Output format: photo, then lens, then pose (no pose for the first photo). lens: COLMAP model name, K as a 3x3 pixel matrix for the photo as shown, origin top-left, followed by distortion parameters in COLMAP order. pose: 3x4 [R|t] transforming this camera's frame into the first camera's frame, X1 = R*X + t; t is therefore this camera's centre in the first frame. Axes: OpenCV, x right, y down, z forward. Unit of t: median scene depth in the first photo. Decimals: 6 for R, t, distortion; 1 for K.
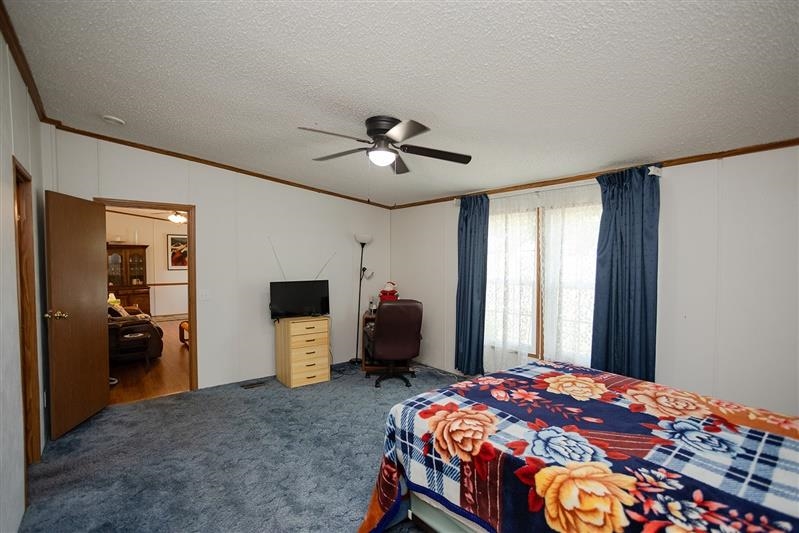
lens RADIAL K [[378.7, 0, 402.7], [0, 378.7, 272.4], [0, 0, 1]] dist [-0.030792, 0.016774]
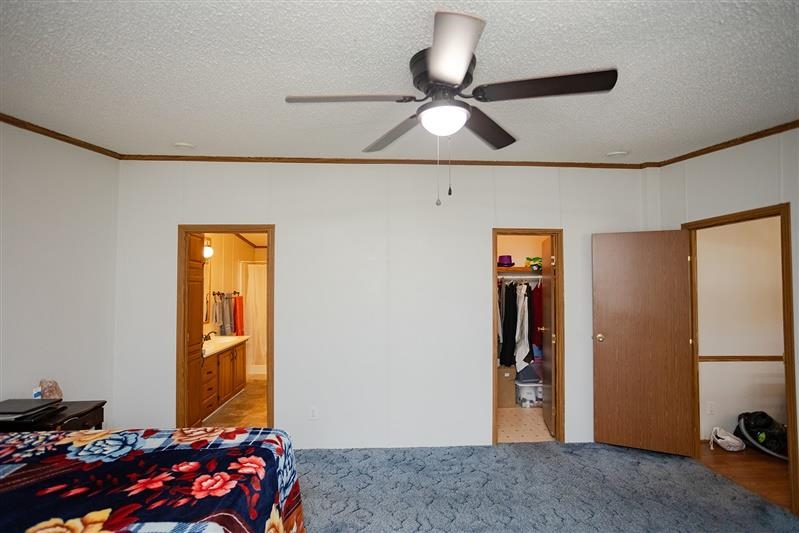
lens RADIAL K [[378.7, 0, 402.7], [0, 378.7, 272.4], [0, 0, 1]] dist [-0.030792, 0.016774]
pose [[-0.581053, -0.035927, -0.813073, 0.761372], [-0.025085, 0.999341, -0.026231, -0.083955], [0.813479, 0.005155, -0.581571, 2.149717]]
